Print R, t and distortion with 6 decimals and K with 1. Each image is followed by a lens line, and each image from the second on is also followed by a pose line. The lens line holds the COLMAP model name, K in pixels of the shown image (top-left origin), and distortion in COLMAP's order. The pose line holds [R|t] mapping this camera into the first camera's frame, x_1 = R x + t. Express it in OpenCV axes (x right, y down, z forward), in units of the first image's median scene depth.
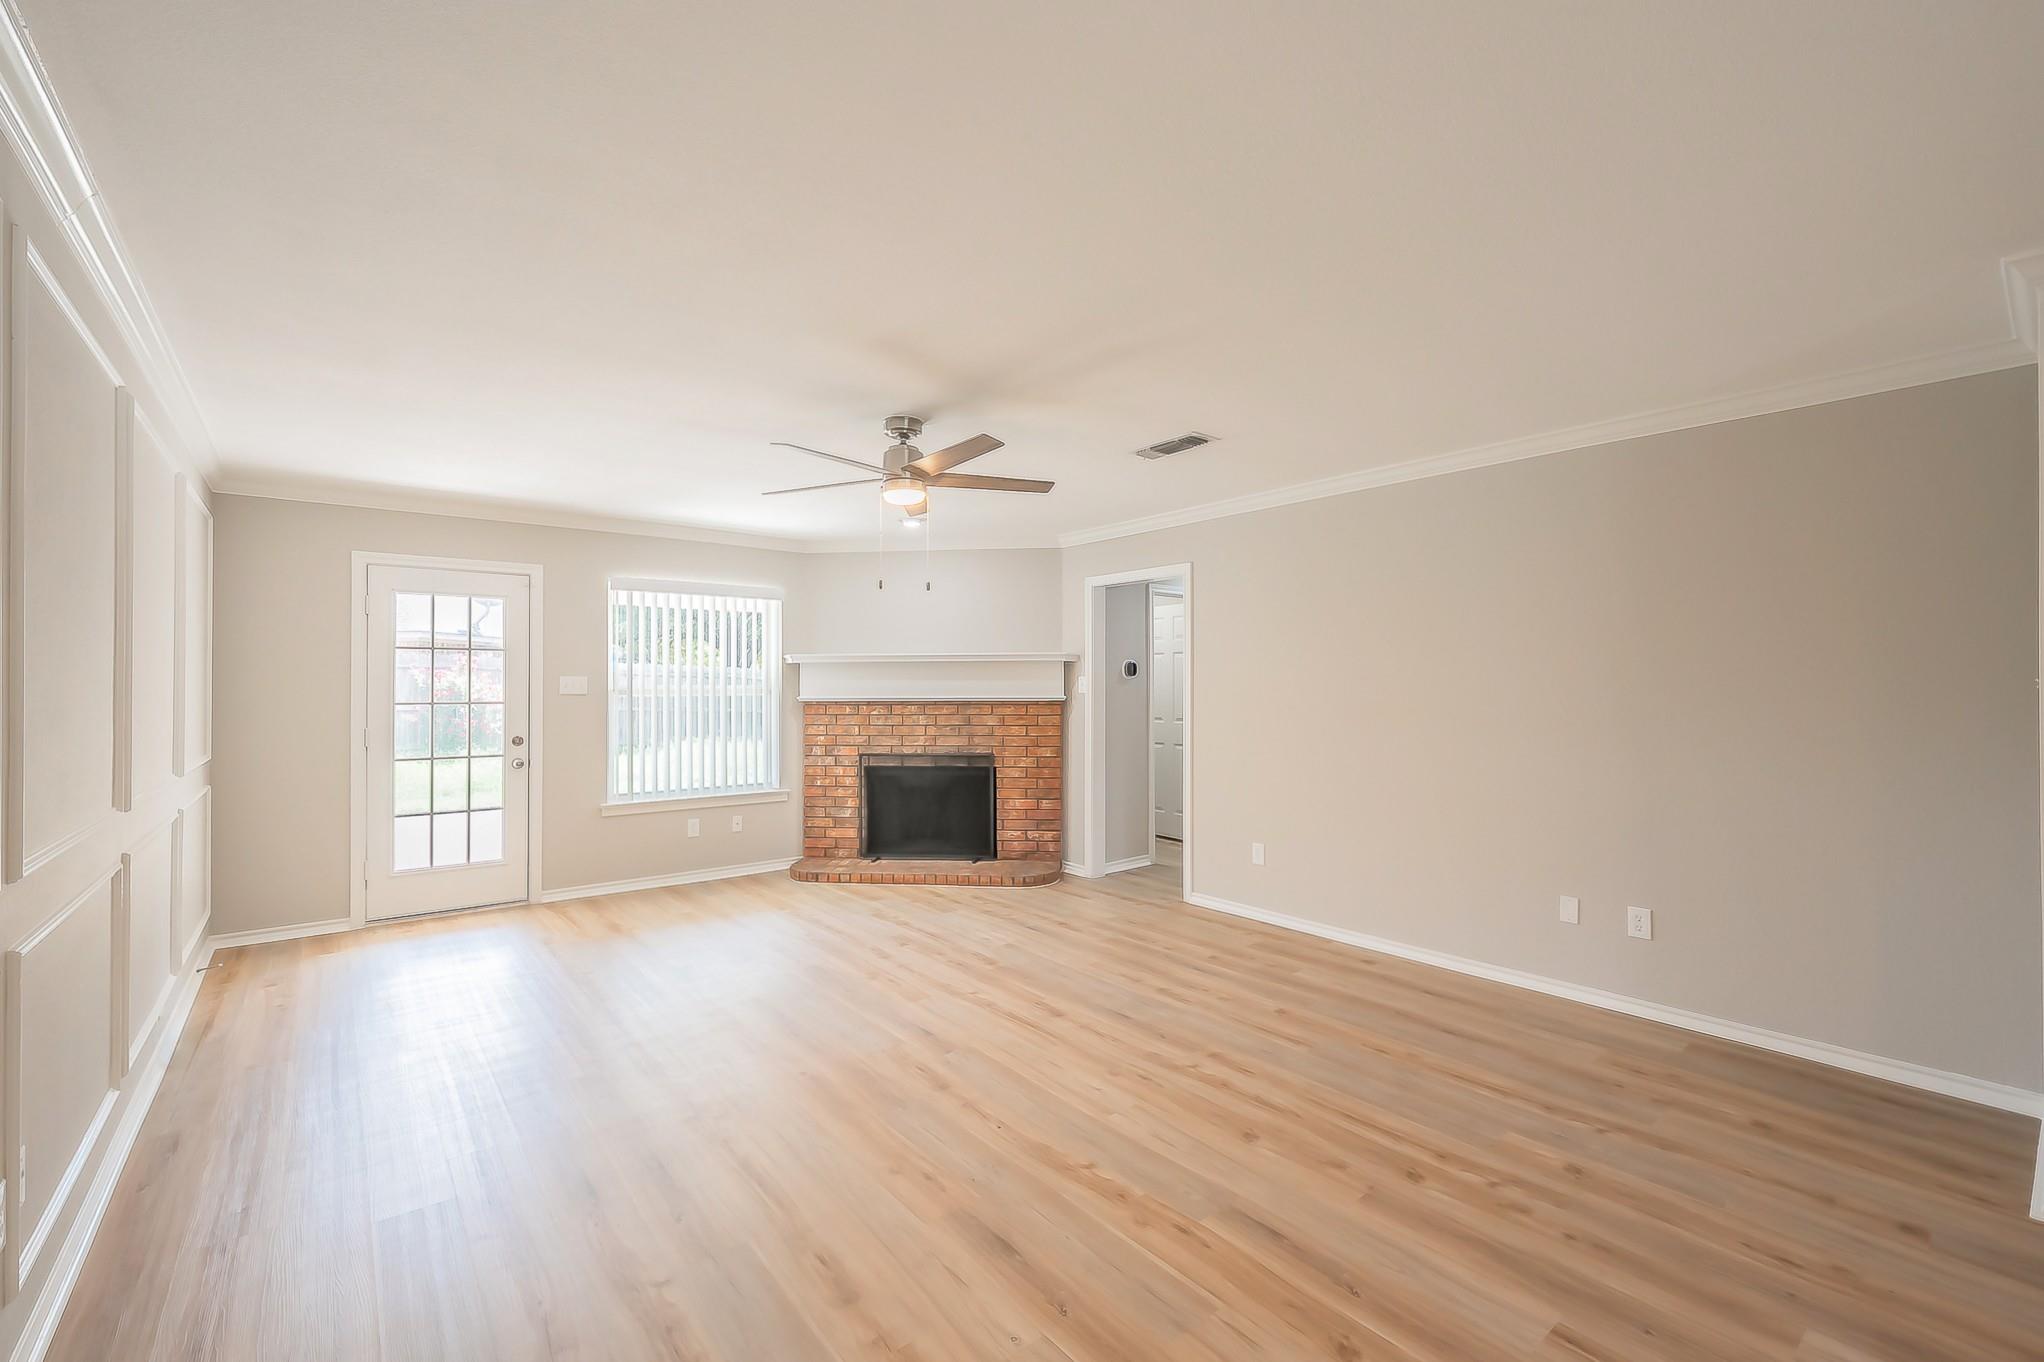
lens RADIAL K [[861.2, 0, 1025.9], [0, 861.2, 679.6], [0, 0, 1]] dist [-0.000034, -0.000002]
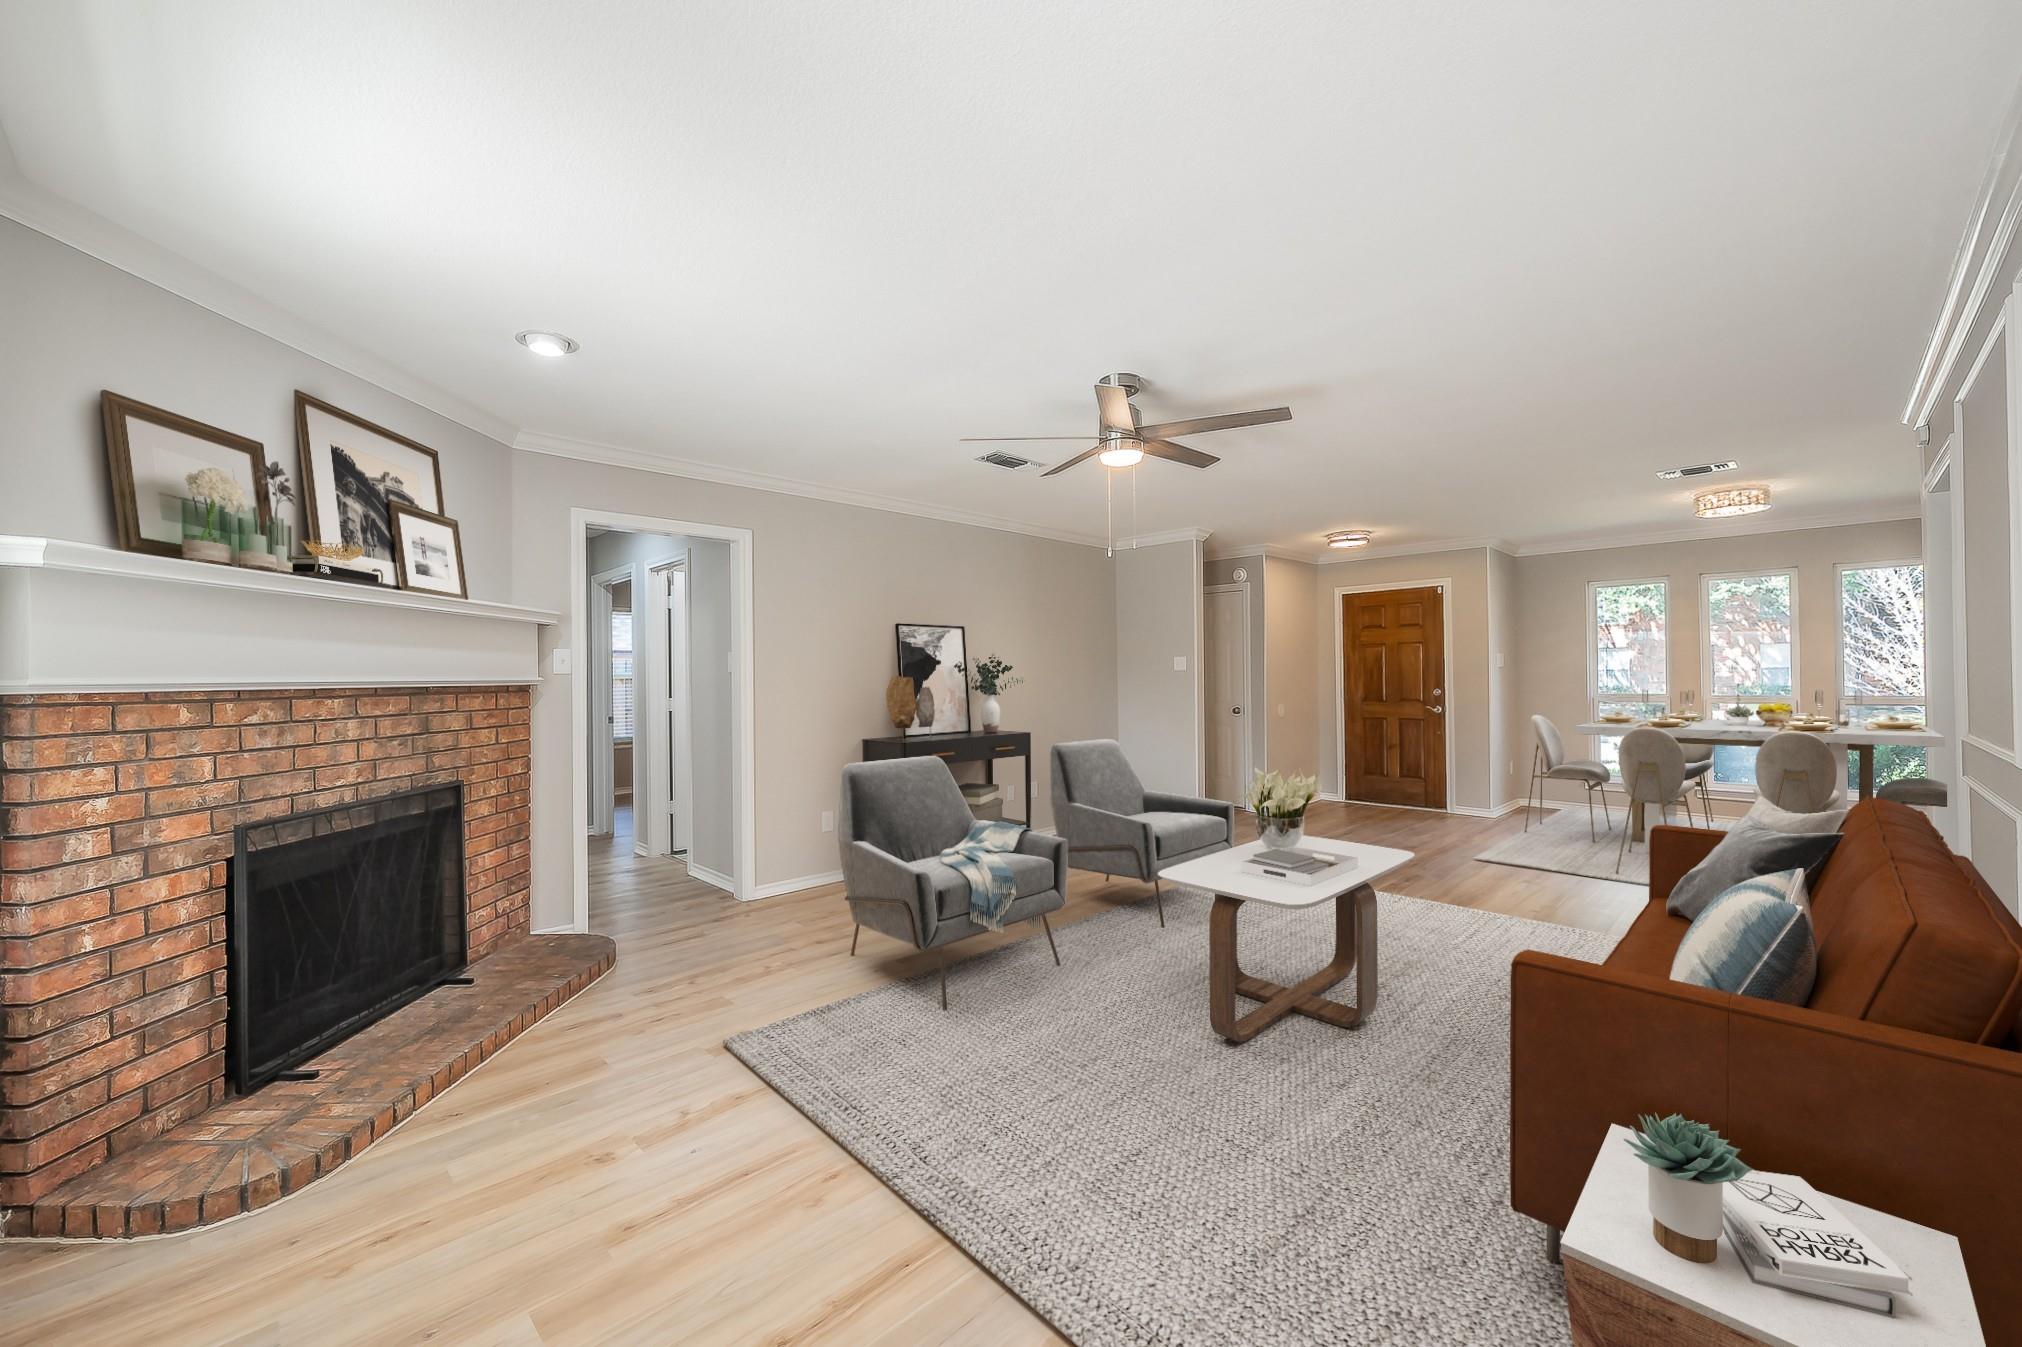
lens RADIAL K [[786.8, 0, 1015.2], [0, 786.8, 677.7], [0, 0, 1]] dist [-0.000937, 0.000326]
pose [[-0.089111, 0.001350, 0.996021, -0.572879], [0.005864, 0.999982, -0.000830, 0.021670], [-0.996004, 0.005767, -0.089117, 0.682589]]
